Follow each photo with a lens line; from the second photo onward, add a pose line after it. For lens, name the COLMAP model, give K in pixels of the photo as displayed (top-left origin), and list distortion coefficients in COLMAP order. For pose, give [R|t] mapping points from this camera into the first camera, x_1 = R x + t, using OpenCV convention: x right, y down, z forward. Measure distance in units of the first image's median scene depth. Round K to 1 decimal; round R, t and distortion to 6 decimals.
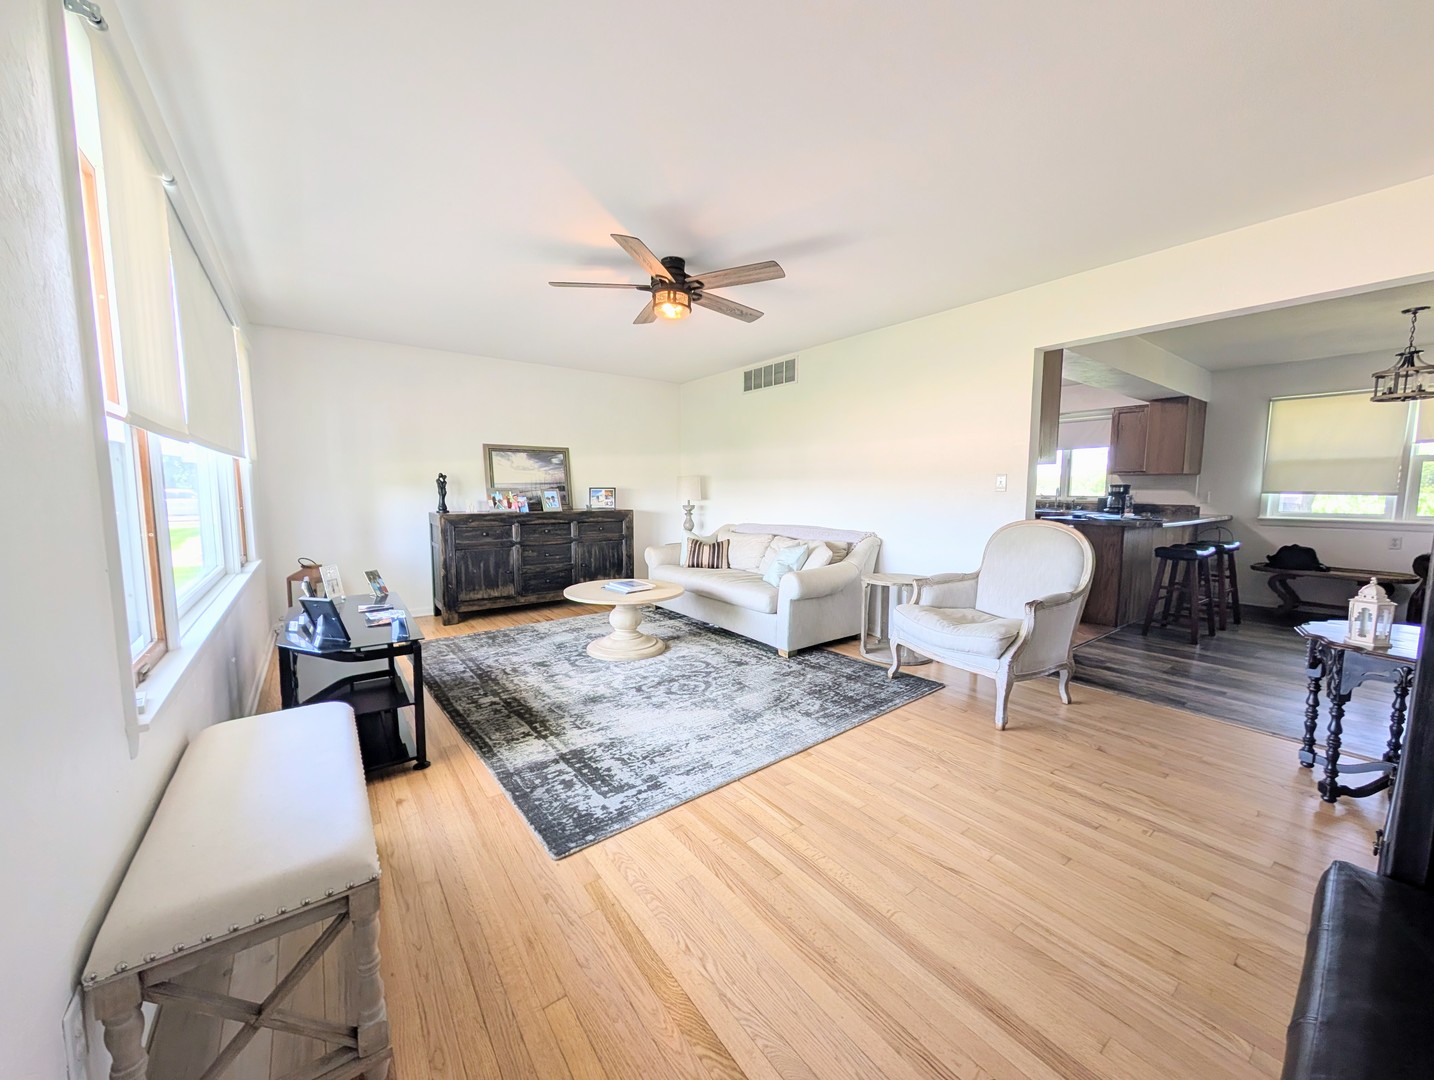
lens RADIAL K [[542.1, 0, 723.3], [0, 542.1, 540.6], [0, 0, 1]] dist [0.001539, -0.000266]
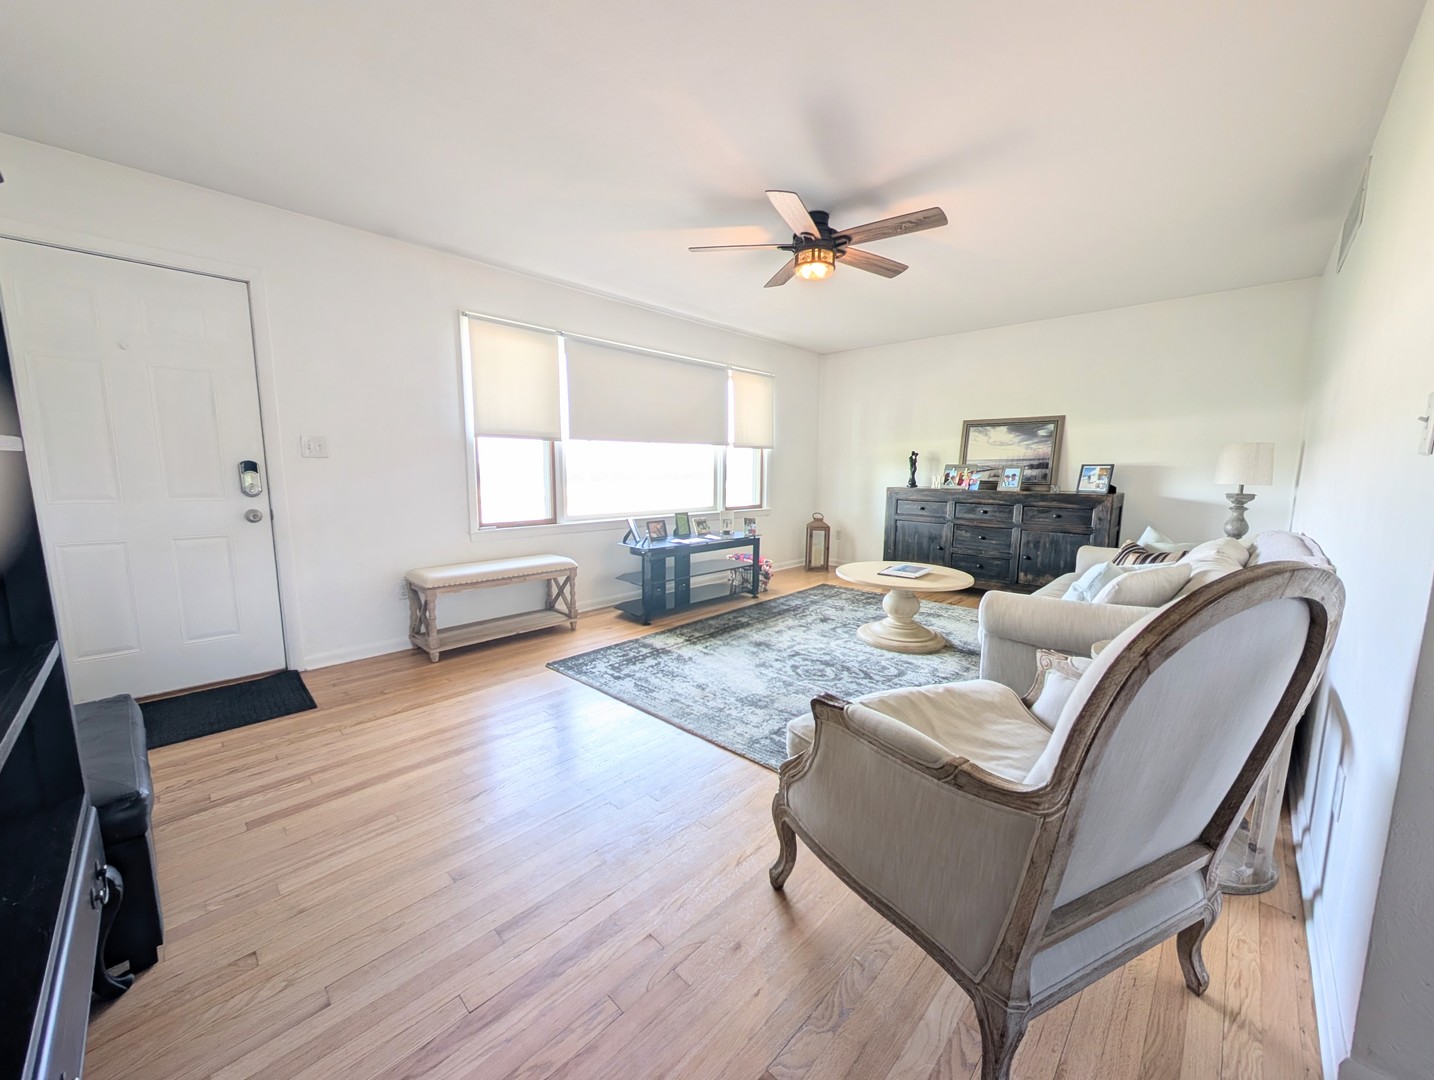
lens RADIAL K [[542.1, 0, 723.3], [0, 542.1, 540.6], [0, 0, 1]] dist [0.001539, -0.000266]
pose [[0.160274, 0.131051, -0.978334, 0.708087], [-0.104245, 0.987852, 0.115248, -0.041033], [0.981552, 0.083515, 0.171988, 0.588200]]
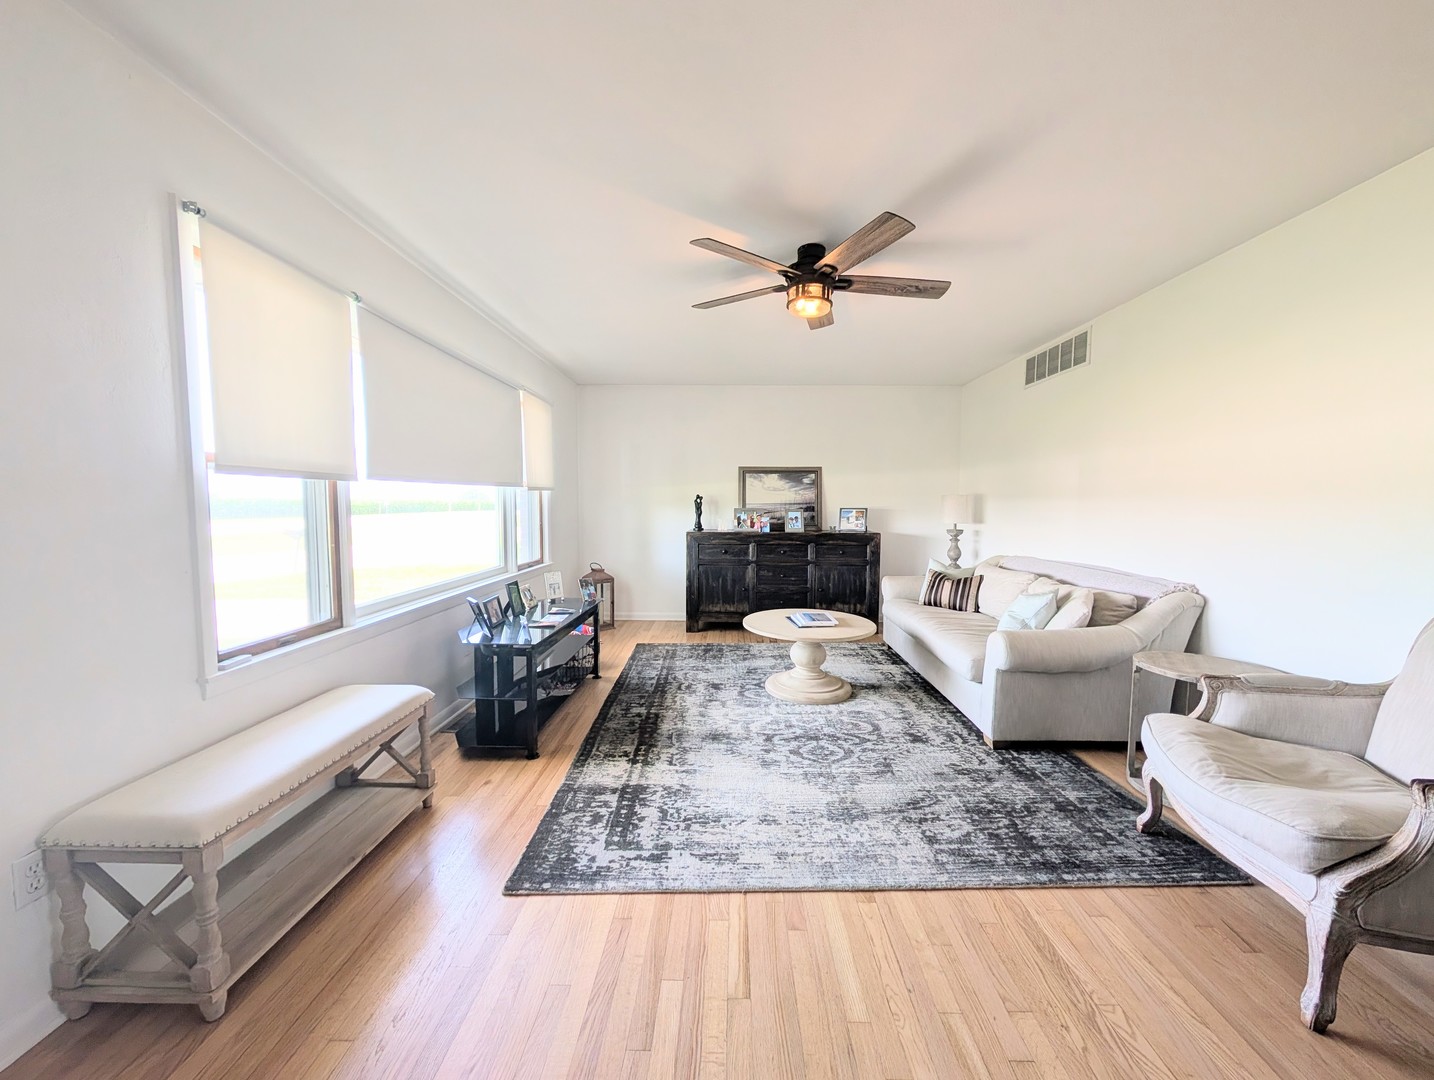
lens RADIAL K [[542.1, 0, 723.3], [0, 542.1, 540.6], [0, 0, 1]] dist [0.001539, -0.000266]
pose [[0.788054, 0.043968, -0.614034, 0.277989], [-0.062212, 0.998028, -0.008380, -0.032368], [0.612454, 0.044804, 0.789235, 0.209335]]
